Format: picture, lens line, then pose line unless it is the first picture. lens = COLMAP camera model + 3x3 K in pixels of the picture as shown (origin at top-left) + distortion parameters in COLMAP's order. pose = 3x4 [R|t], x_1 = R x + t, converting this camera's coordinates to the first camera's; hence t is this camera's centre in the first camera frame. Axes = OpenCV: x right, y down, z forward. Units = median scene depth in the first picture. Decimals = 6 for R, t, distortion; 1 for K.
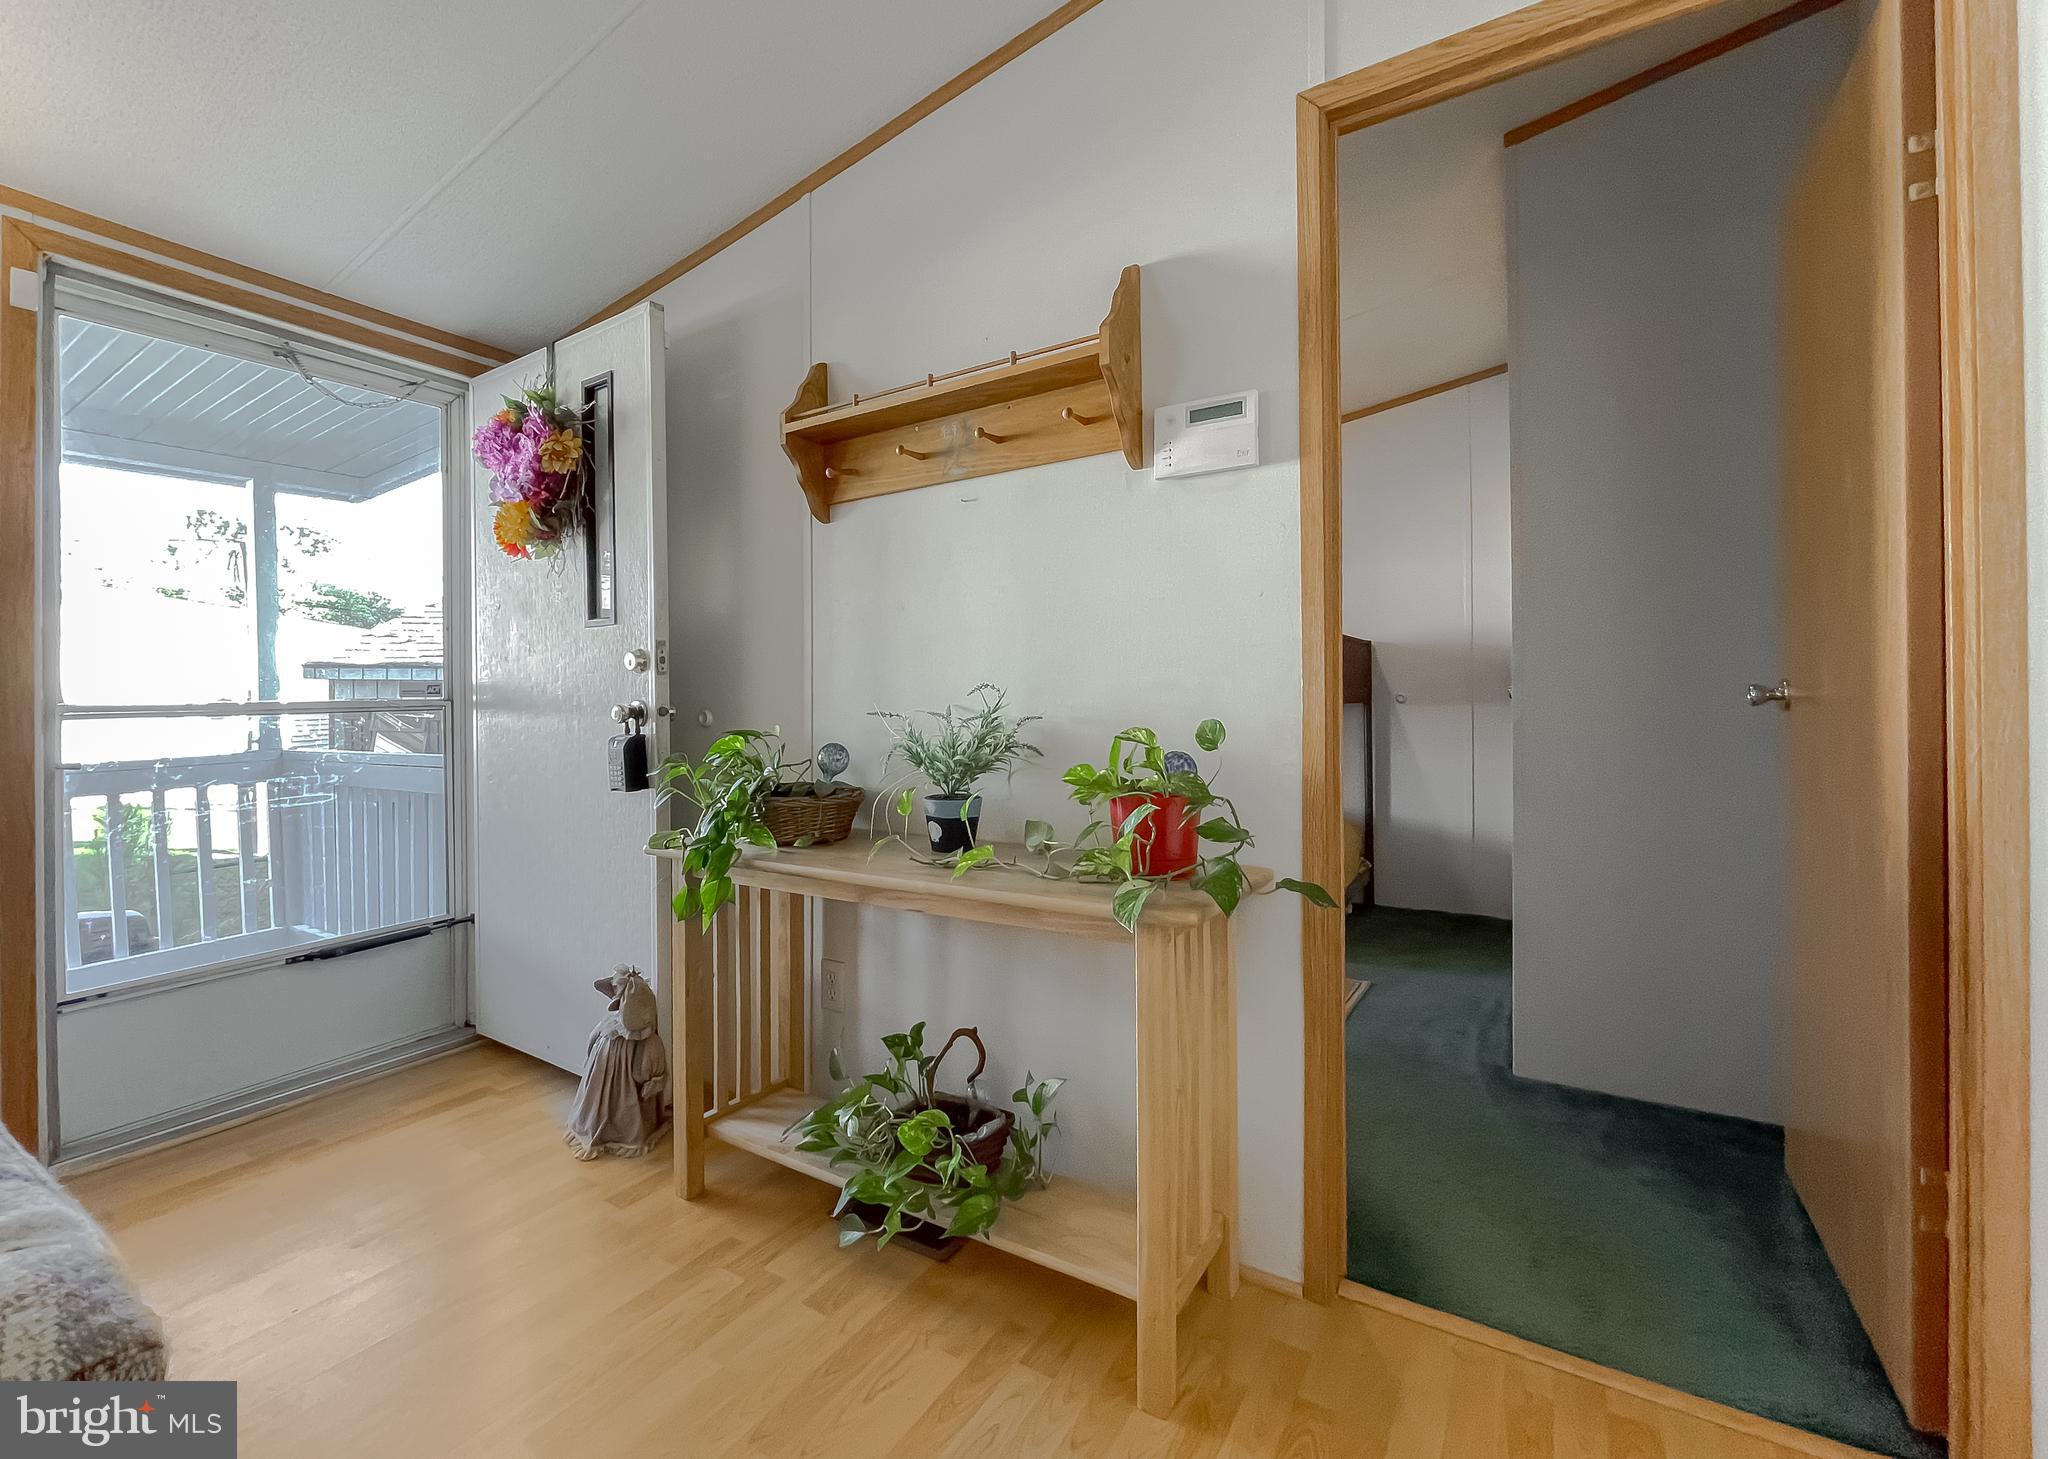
lens RADIAL K [[863.1, 0, 1024.7], [0, 863.1, 698.7], [0, 0, 1]] dist [-0.001653, -0.000117]
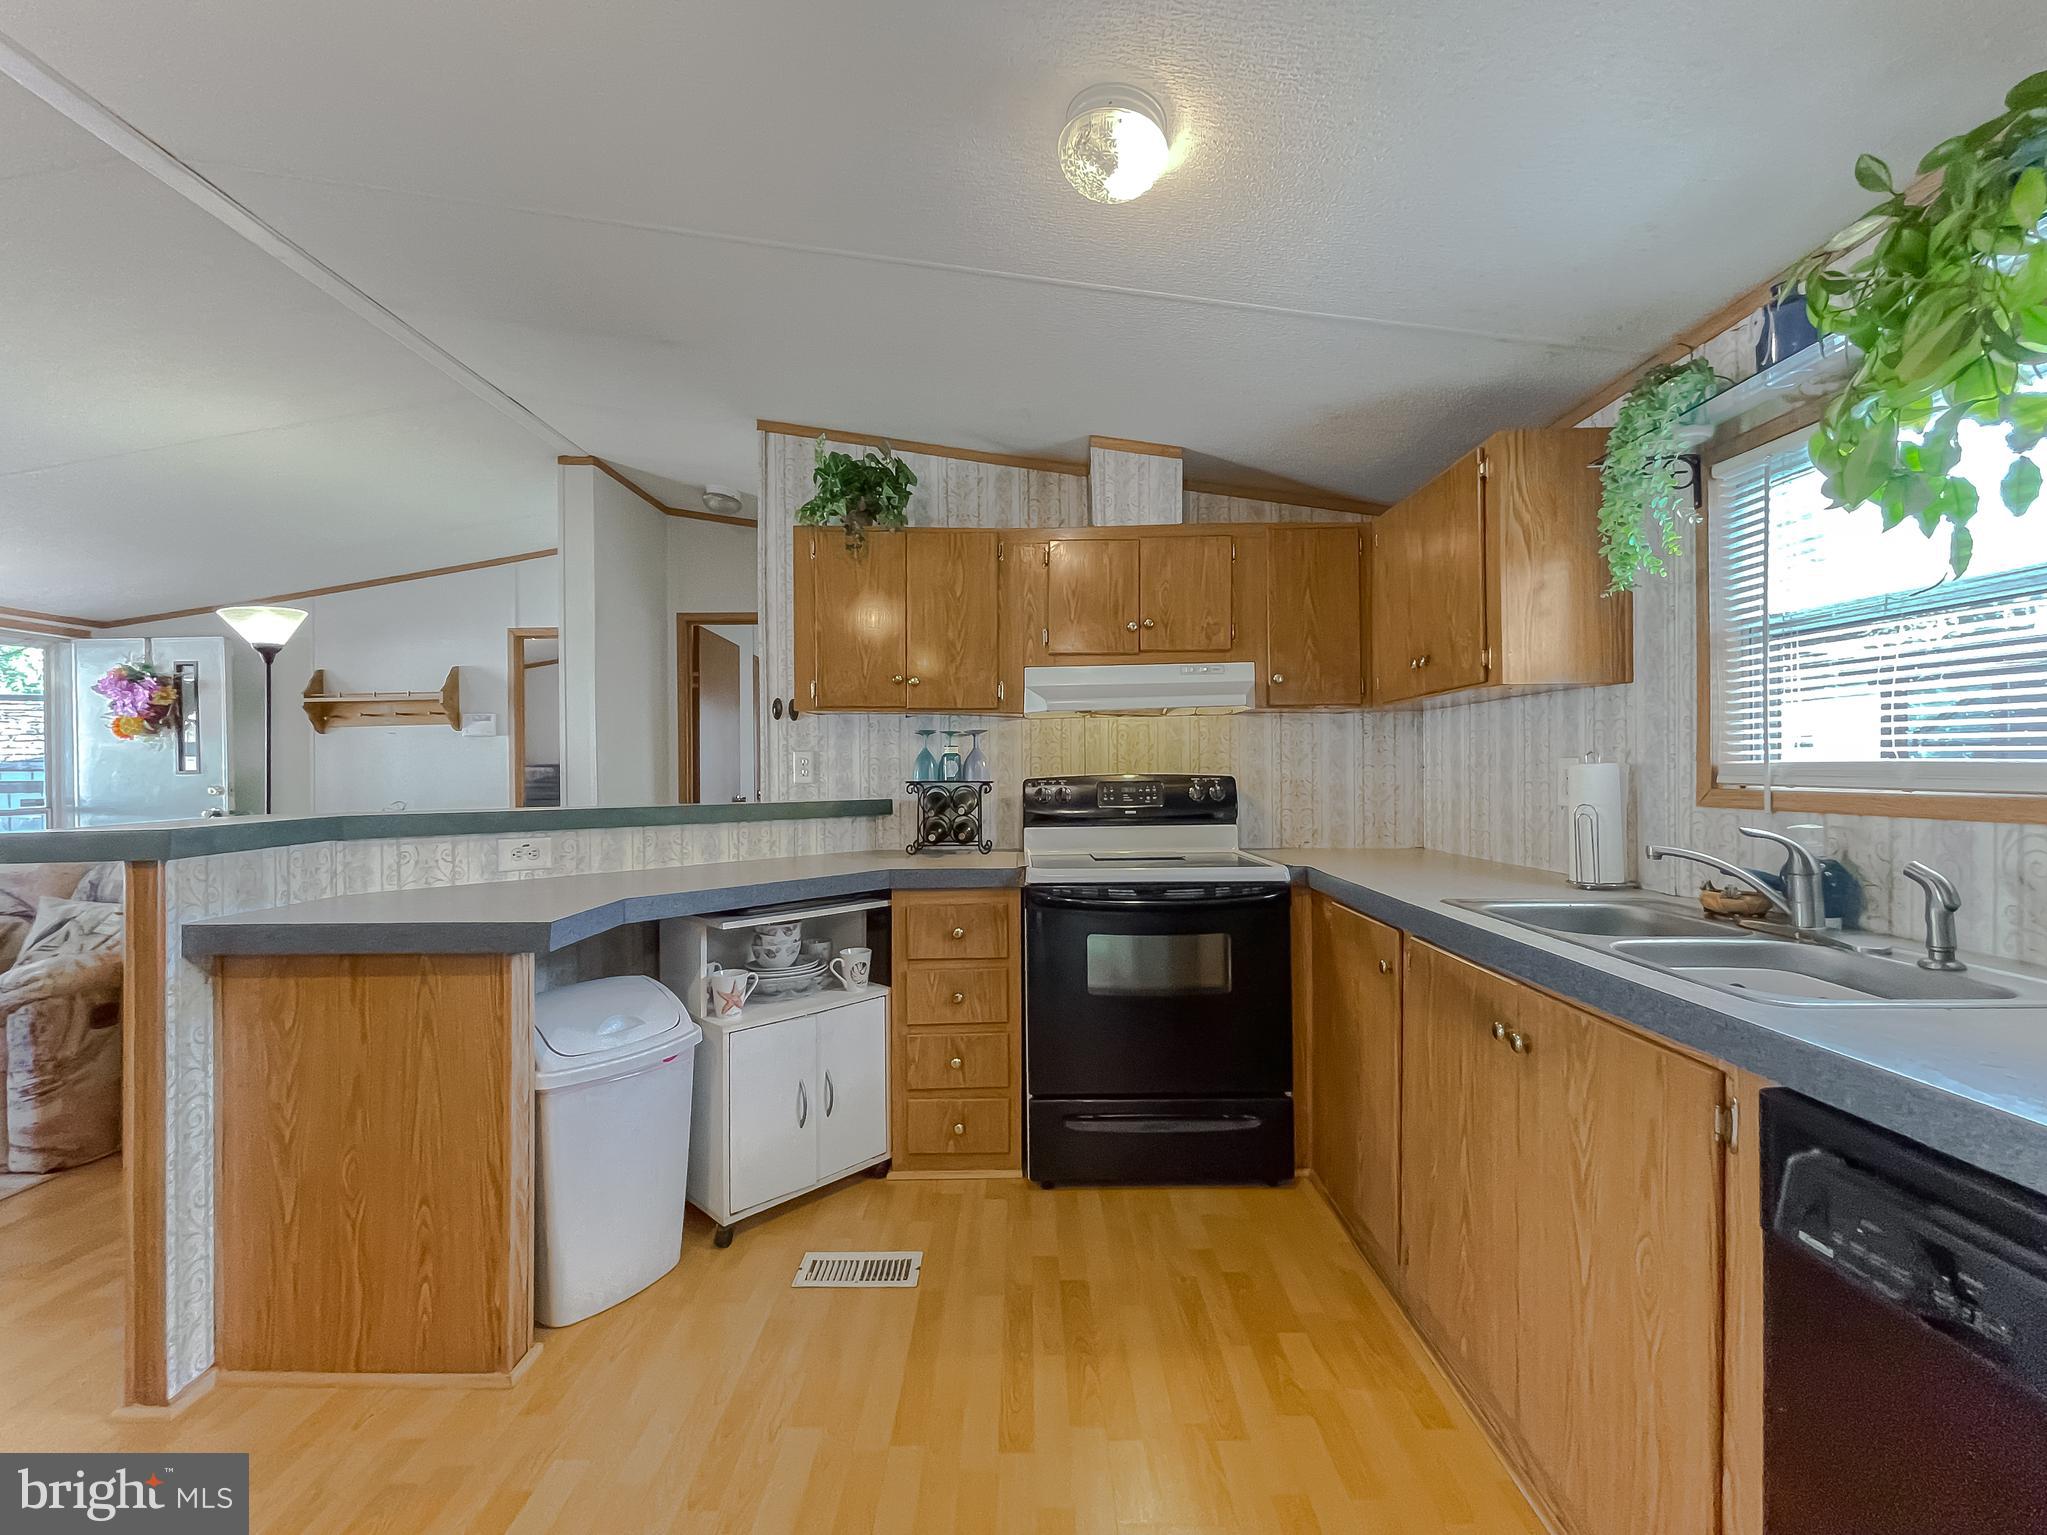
lens RADIAL K [[848.9, 0, 1018.8], [0, 848.9, 773.0], [0, 0, 1]] dist [0.001429, -0.000023]
pose [[0.860231, -0.000662, 0.509904, 0.294780], [0.001400, 0.999998, -0.001062, -0.106818], [-0.509902, 0.001628, 0.860231, -2.529175]]
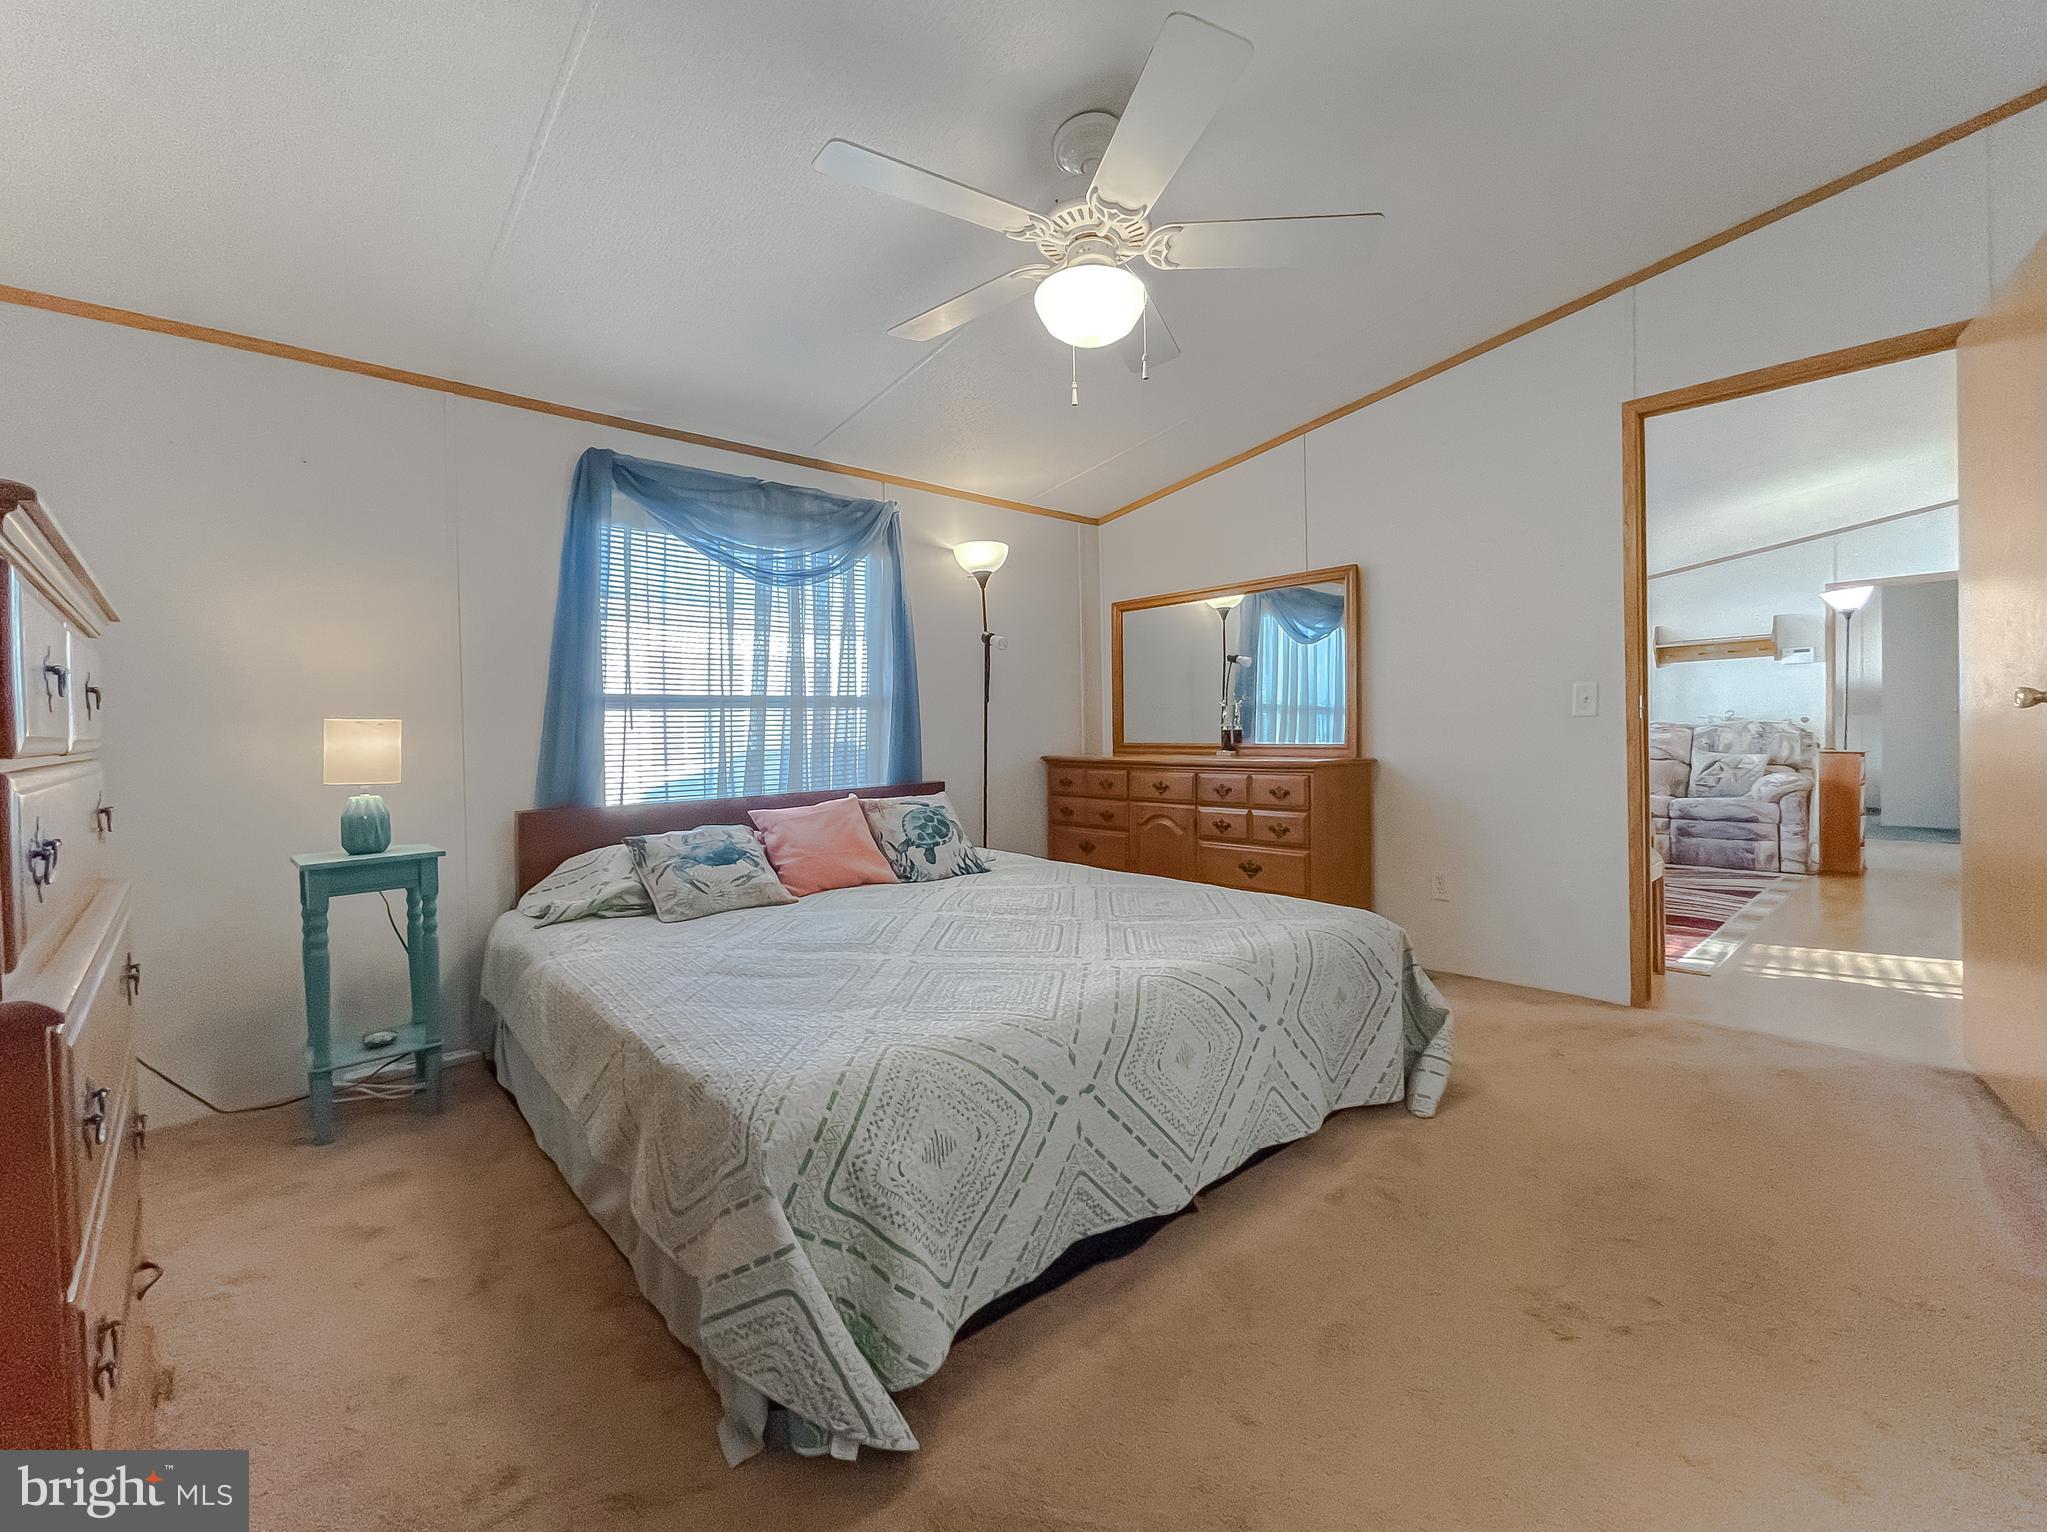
lens RADIAL K [[869.8, 0, 1045.8], [0, 869.8, 740.3], [0, 0, 1]] dist [0.024449, 0.000048]
pose [[0.969000, -0.003153, -0.247042, -2.281990], [0.008324, 0.999768, 0.019890, 0.019019], [0.246922, -0.021330, 0.968801, -4.150752]]
